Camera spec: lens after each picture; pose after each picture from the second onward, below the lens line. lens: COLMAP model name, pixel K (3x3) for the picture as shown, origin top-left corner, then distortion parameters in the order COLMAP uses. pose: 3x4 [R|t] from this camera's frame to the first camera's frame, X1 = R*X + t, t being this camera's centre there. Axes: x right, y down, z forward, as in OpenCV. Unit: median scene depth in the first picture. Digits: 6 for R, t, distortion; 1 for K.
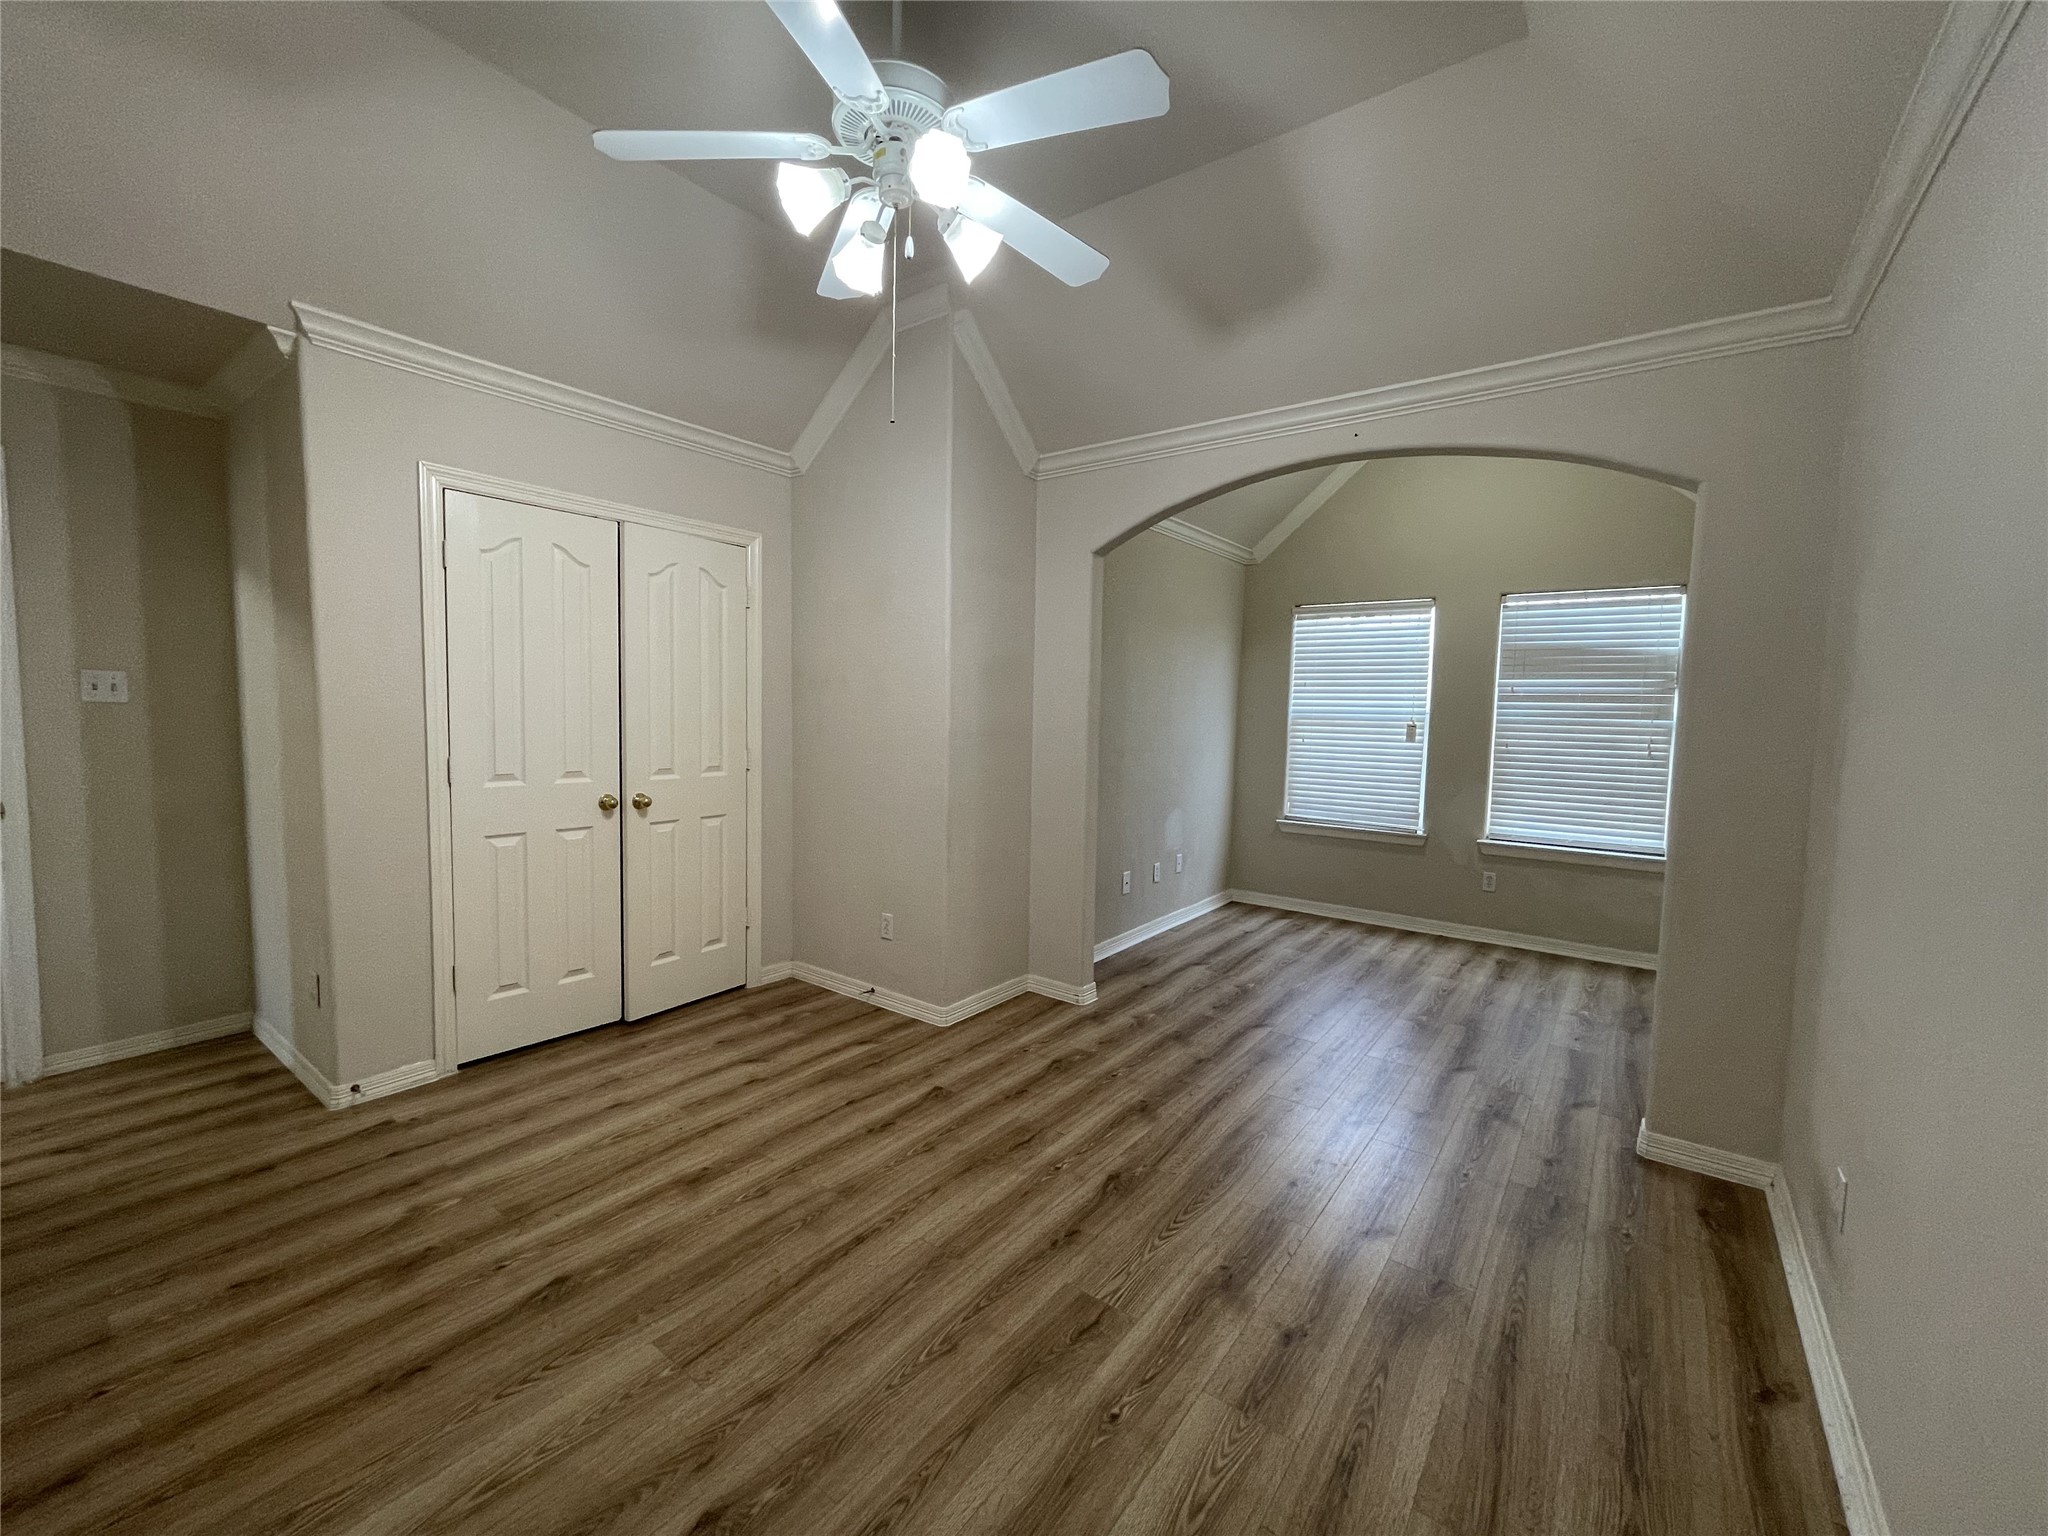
lens RADIAL K [[826.8, 0, 1022.2], [0, 826.8, 770.3], [0, 0, 1]] dist [0.013187, 0.000381]
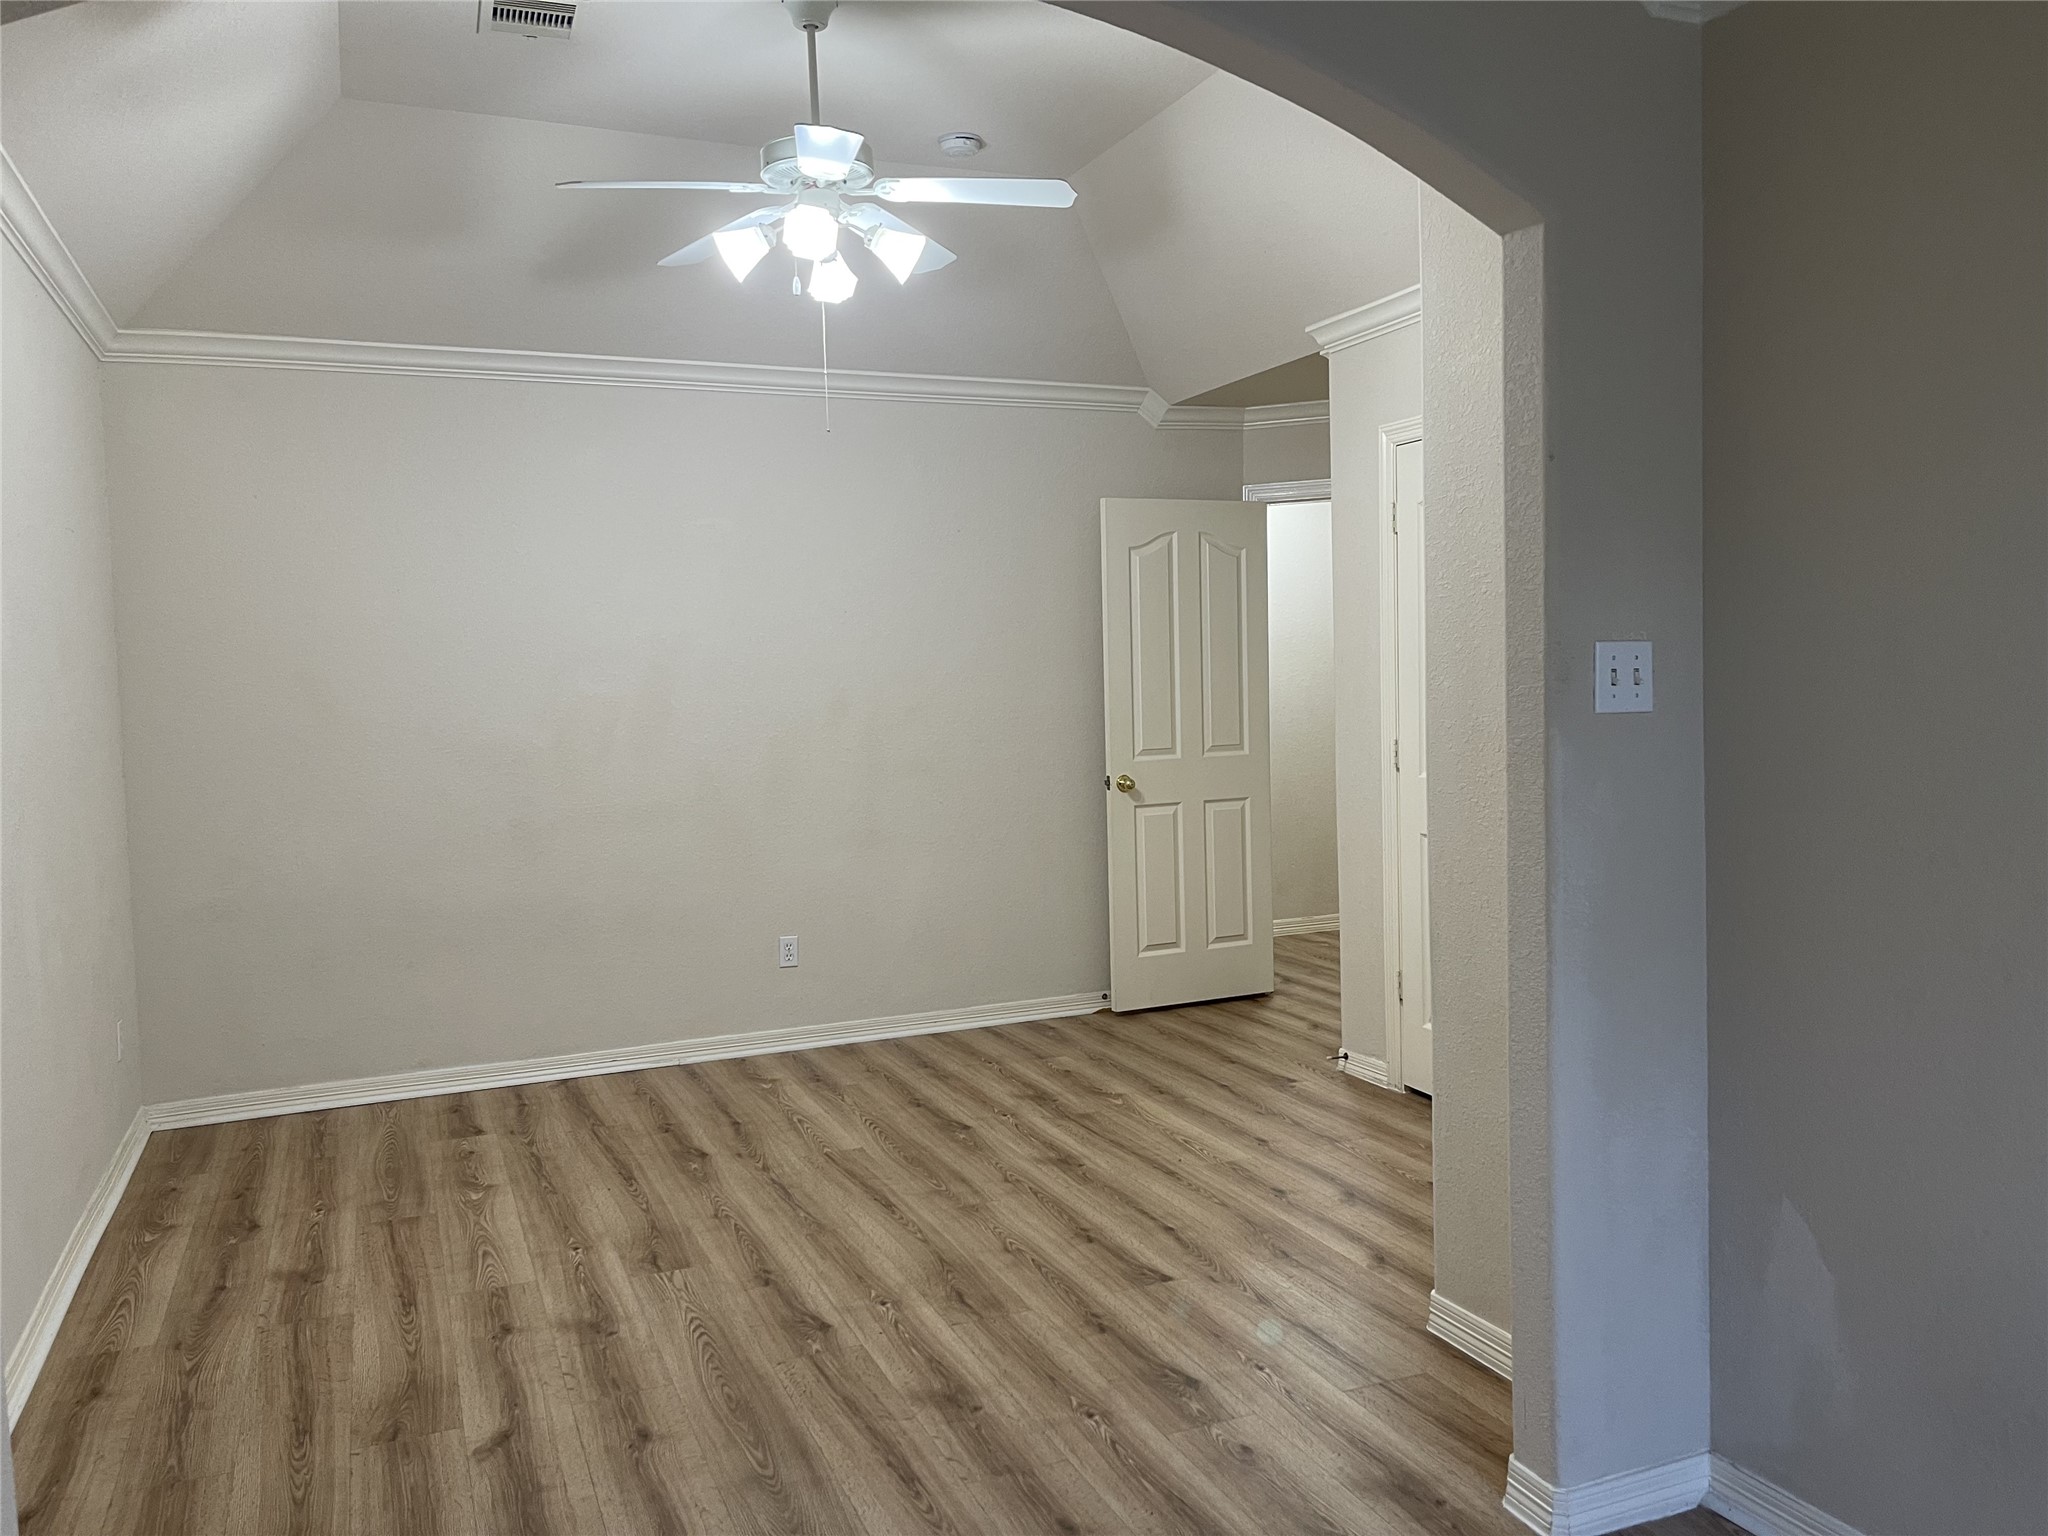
lens RADIAL K [[1550.9, 0, 1027.3], [0, 1550.9, 766.9], [0, 0, 1]] dist [0.047036, -0.006664]
pose [[-0.499180, 0.039762, -0.865585, 1.241287], [-0.053825, 0.995595, 0.076775, -0.120781], [0.864825, 0.084915, -0.494841, 1.868928]]
